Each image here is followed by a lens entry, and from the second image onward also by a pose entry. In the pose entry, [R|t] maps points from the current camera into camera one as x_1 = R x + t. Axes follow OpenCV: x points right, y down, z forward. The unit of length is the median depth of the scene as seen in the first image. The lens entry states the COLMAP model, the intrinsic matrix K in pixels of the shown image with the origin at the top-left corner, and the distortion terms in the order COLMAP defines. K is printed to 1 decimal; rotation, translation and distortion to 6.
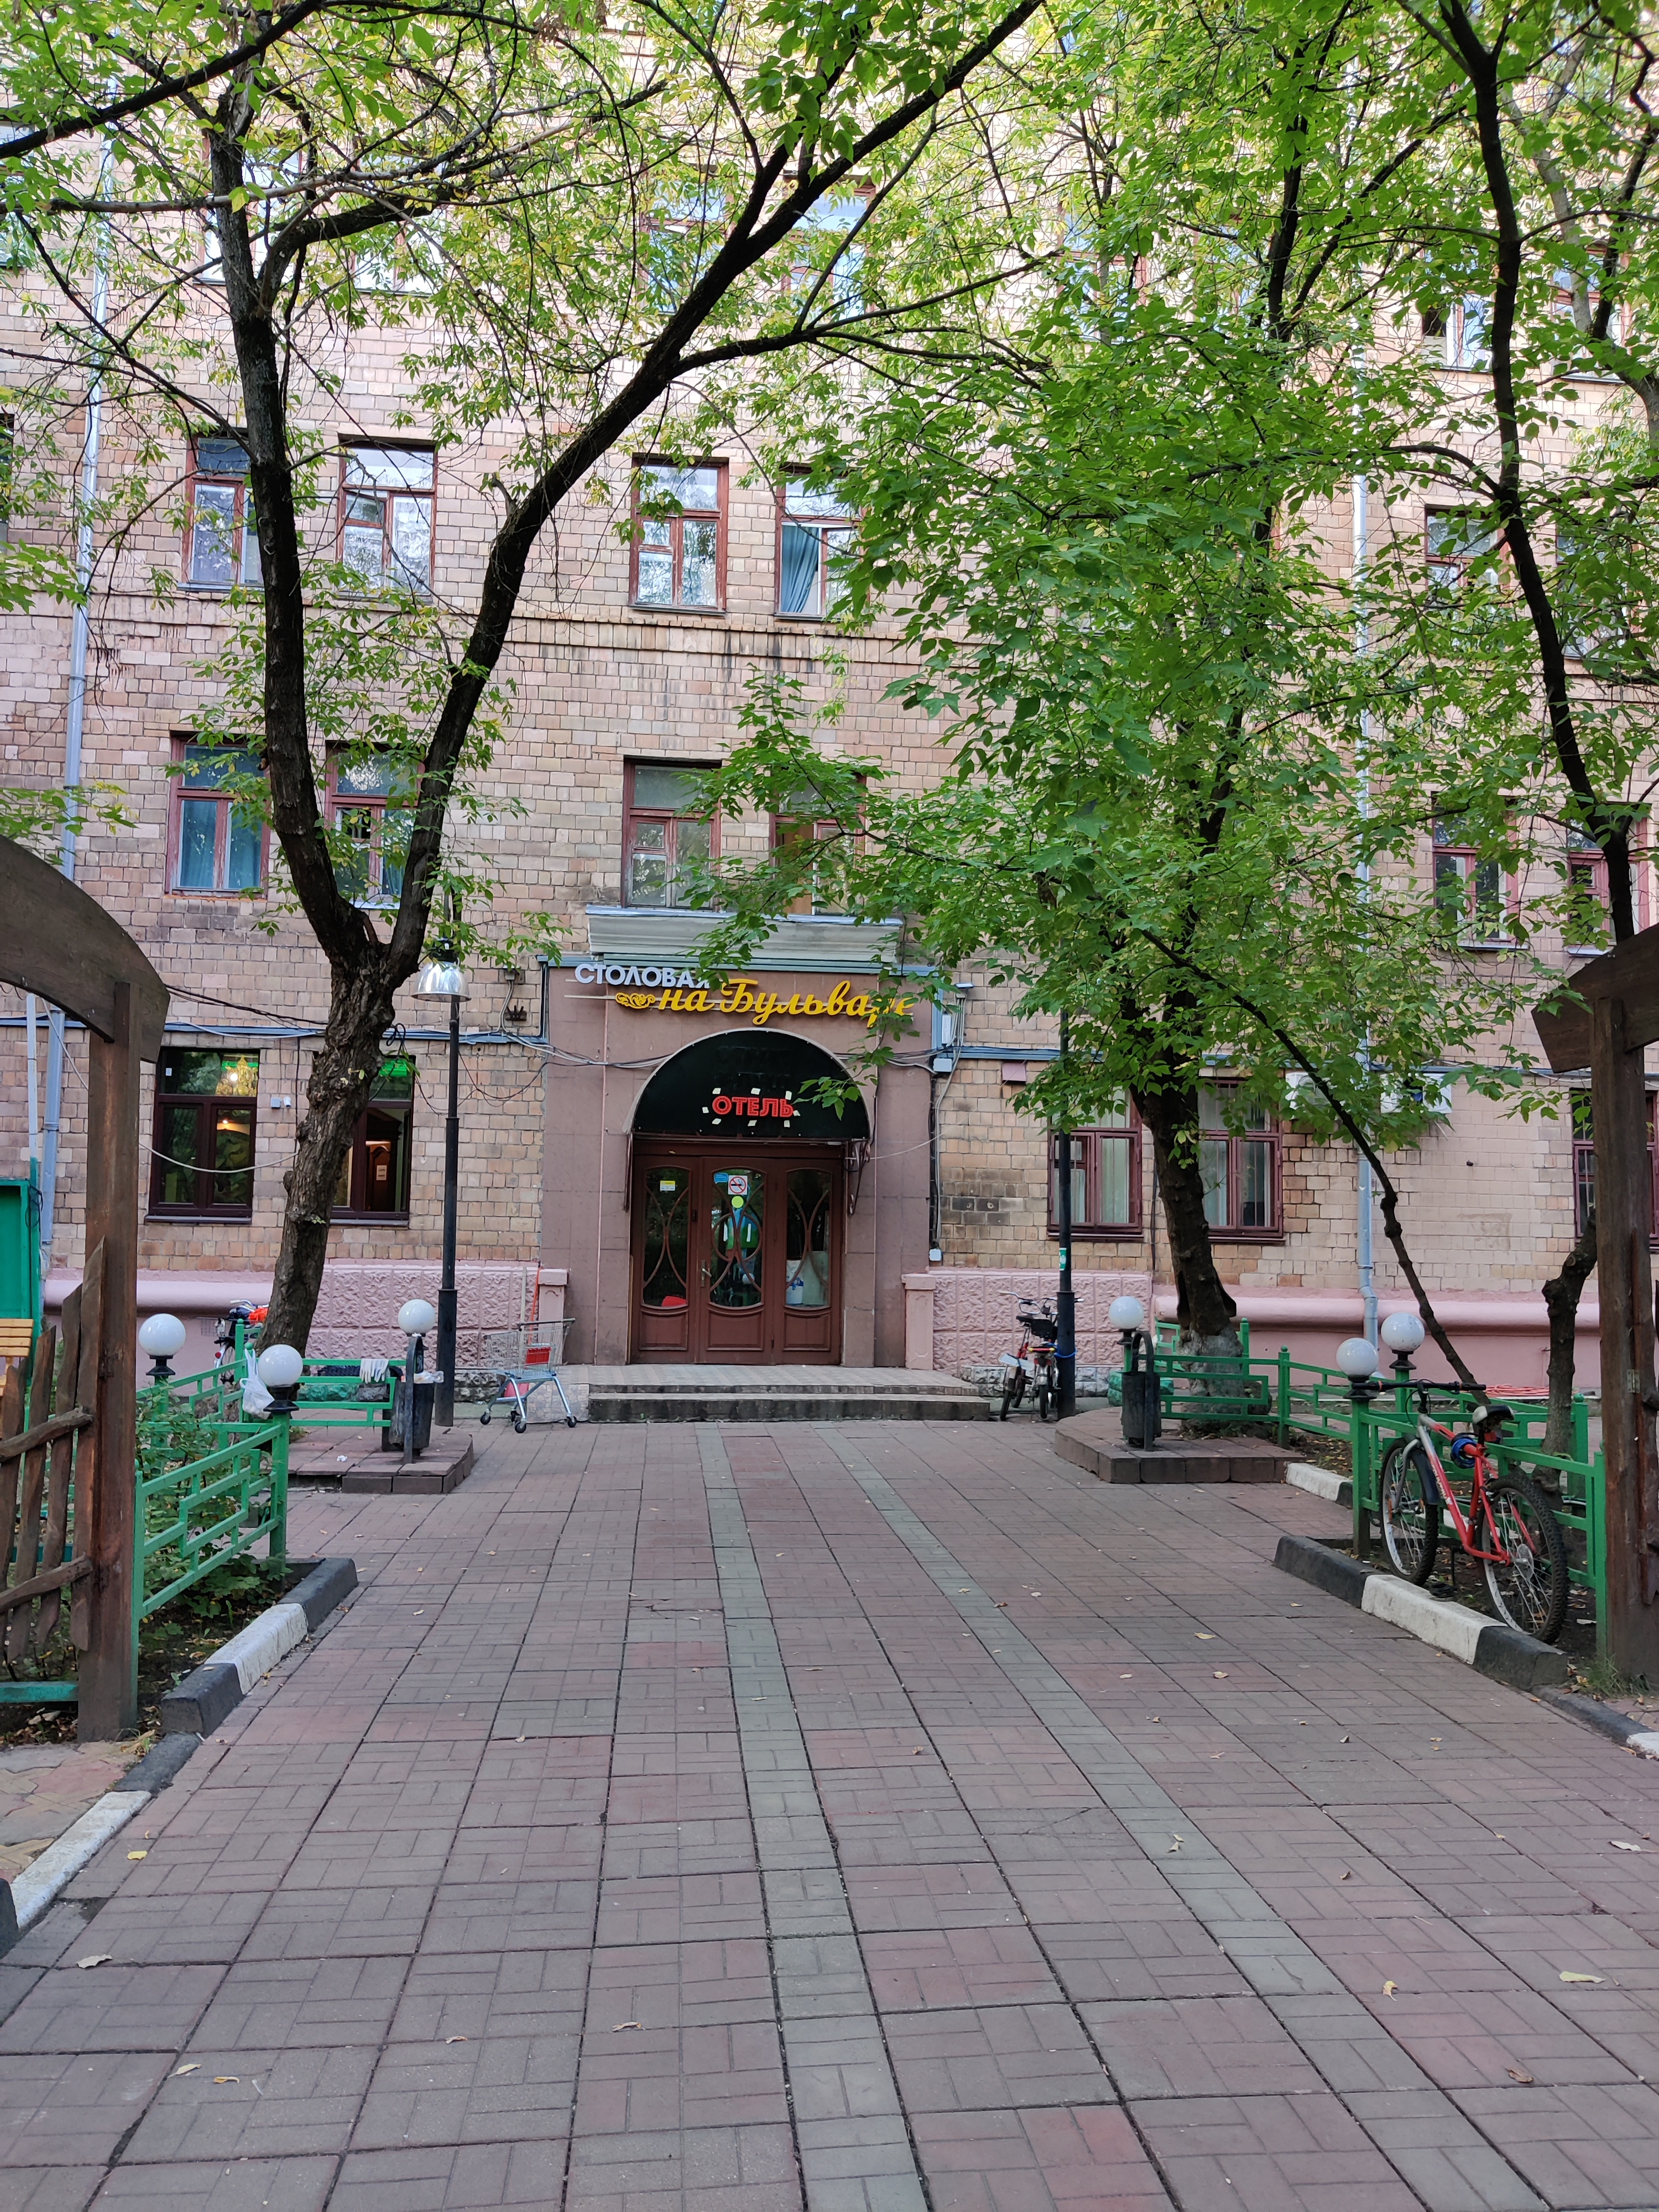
lens RADIAL K [[1705.1, 0, 832.3], [0, 1705.1, 1124.6], [0, 0, 1]] dist [-0.000029, -0.006658]
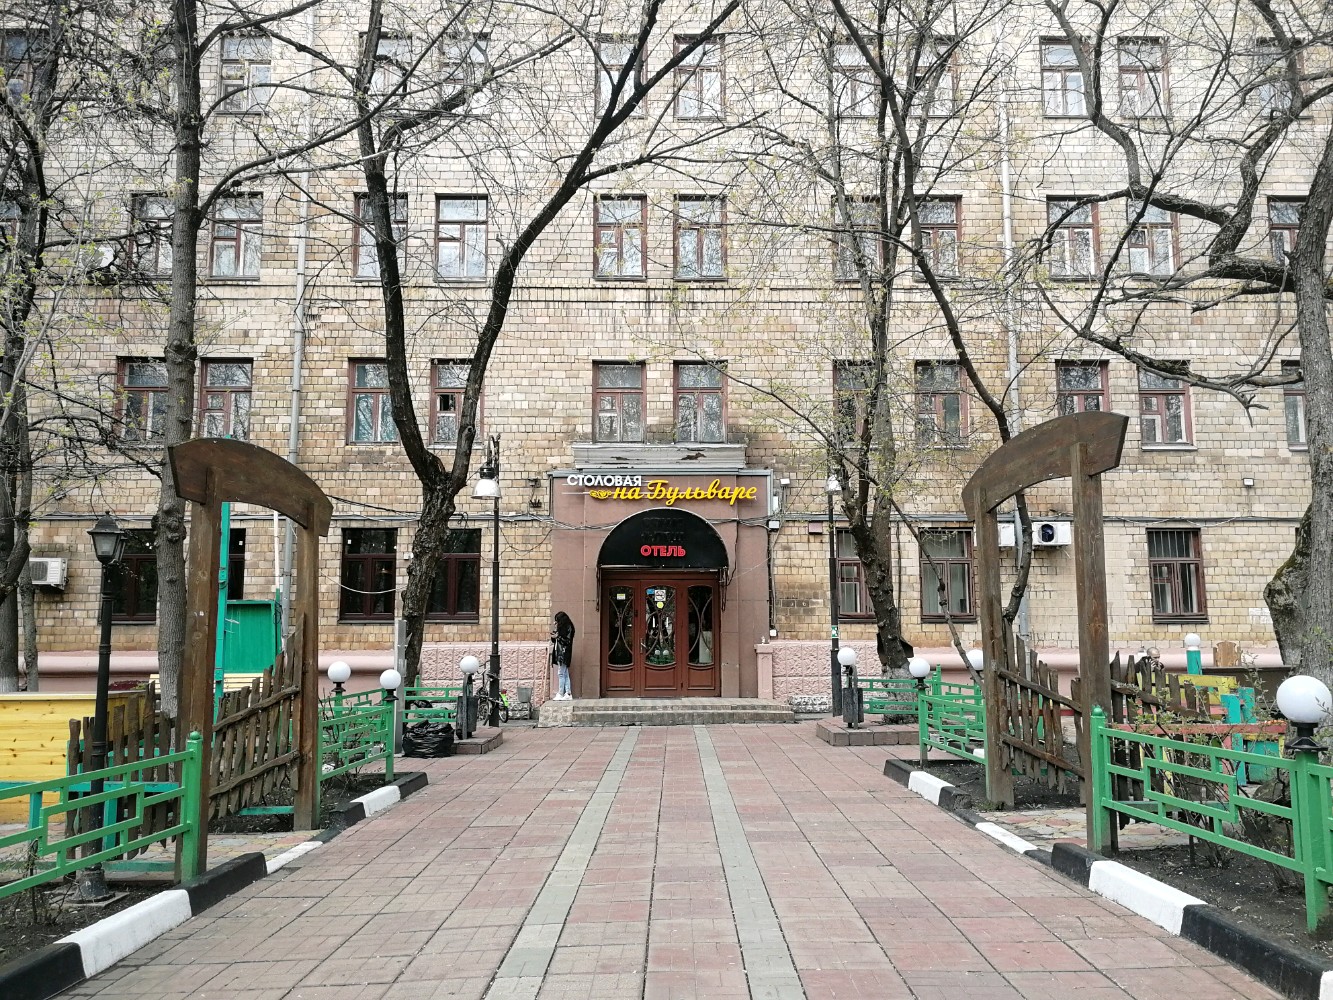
lens RADIAL K [[1071.9, 0, 666.5], [0, 1071.9, 500.0], [0, 0, 1]] dist [0.087801, 0.002502]
pose [[0.994817, -0.032859, -0.096221, 0.097608], [0.026808, 0.997620, -0.063521, 0.011498], [0.098080, 0.060612, 0.993331, -0.190049]]
